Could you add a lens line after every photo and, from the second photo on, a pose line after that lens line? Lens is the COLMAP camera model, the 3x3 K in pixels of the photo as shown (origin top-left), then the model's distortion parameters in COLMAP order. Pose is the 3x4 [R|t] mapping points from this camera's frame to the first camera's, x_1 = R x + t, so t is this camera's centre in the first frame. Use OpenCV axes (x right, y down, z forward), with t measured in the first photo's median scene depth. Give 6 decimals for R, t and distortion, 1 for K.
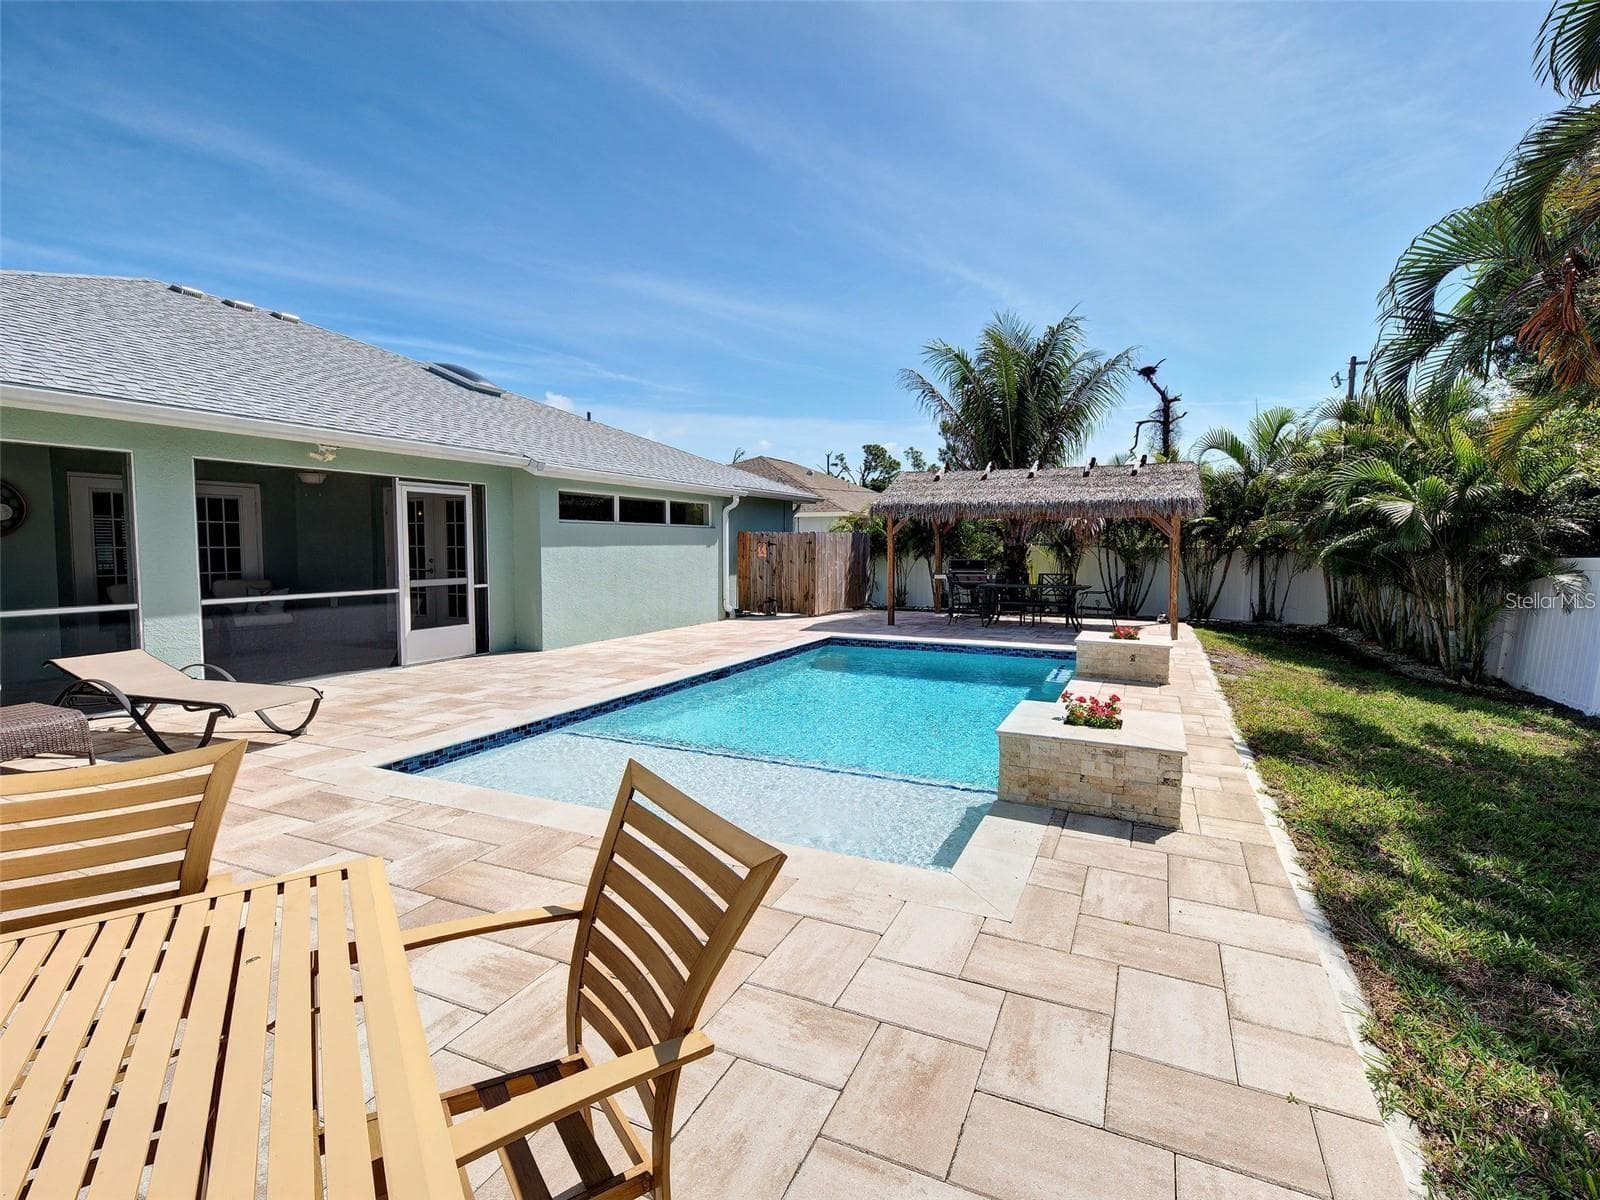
lens RADIAL K [[819.3, 0, 795.6], [0, 819.3, 627.6], [0, 0, 1]] dist [0.011830, -0.001571]
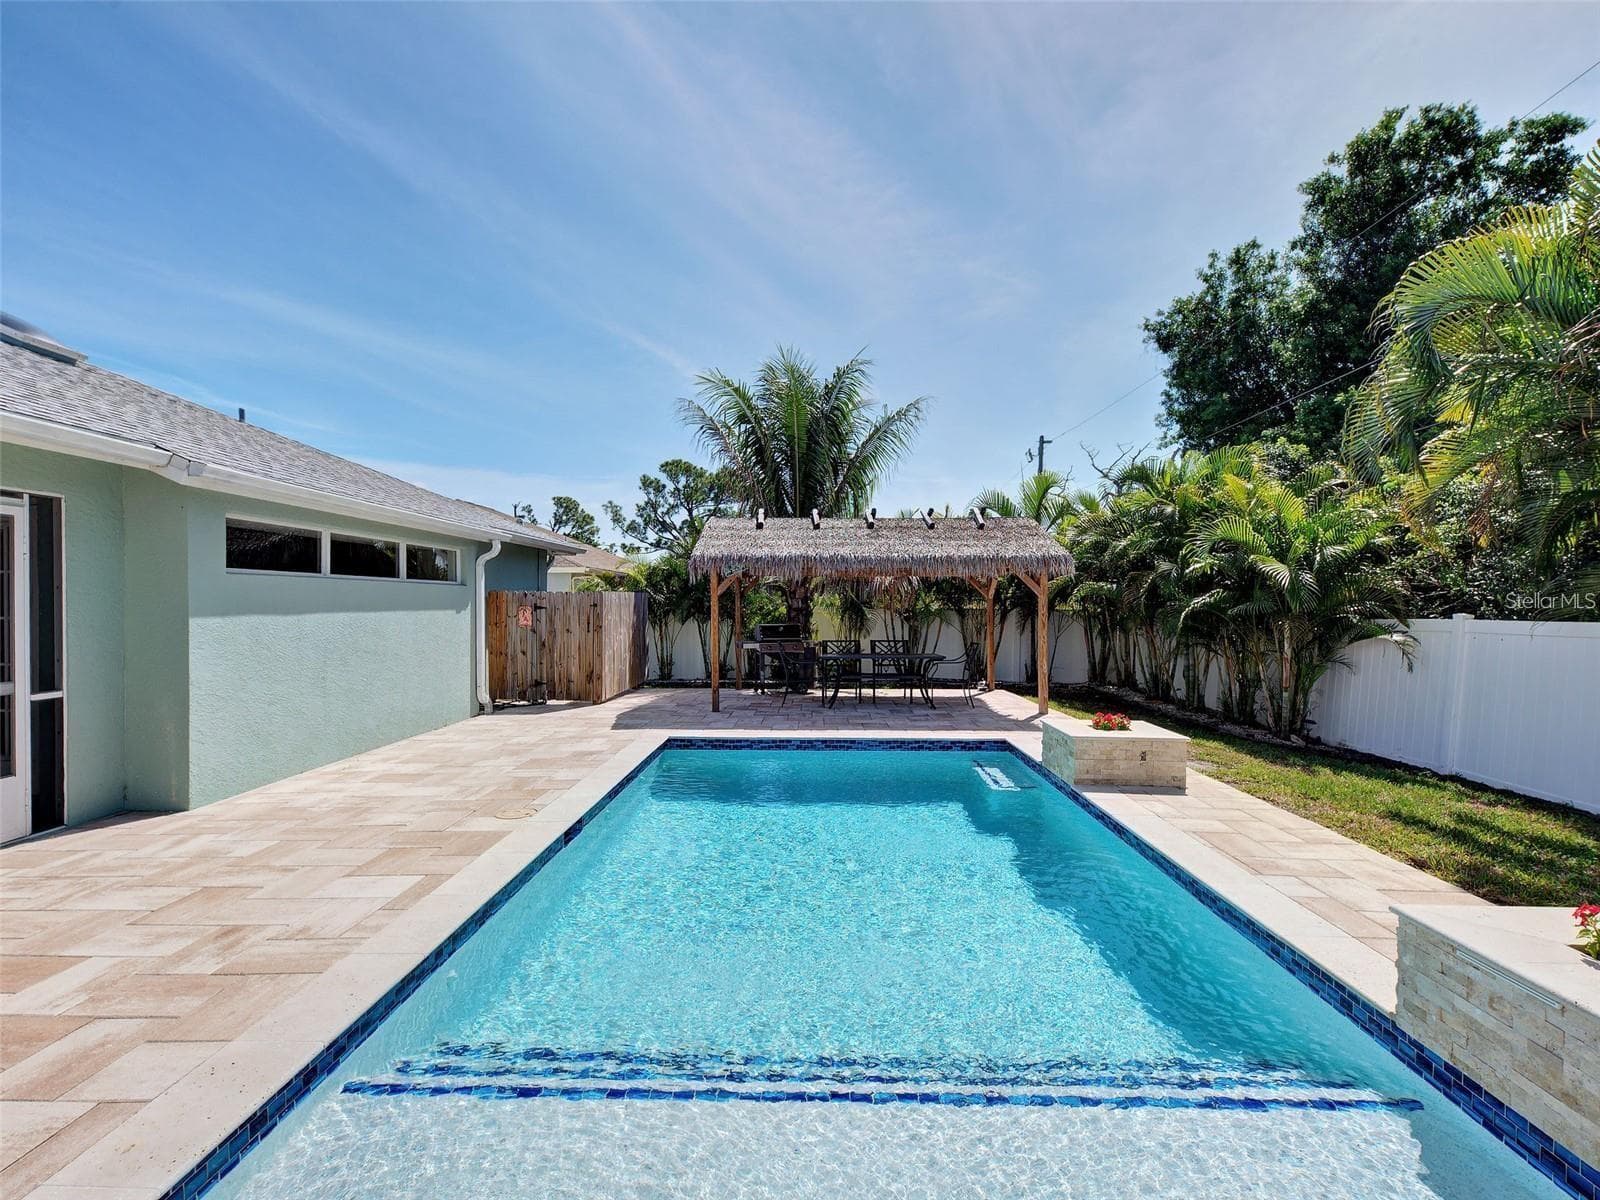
lens RADIAL K [[819.3, 0, 795.6], [0, 819.3, 627.6], [0, 0, 1]] dist [0.011830, -0.001571]
pose [[0.919989, -0.014778, 0.391665, -0.105766], [0.042899, 0.997082, -0.063145, -0.027244], [-0.389589, 0.074894, 0.917939, 0.234561]]
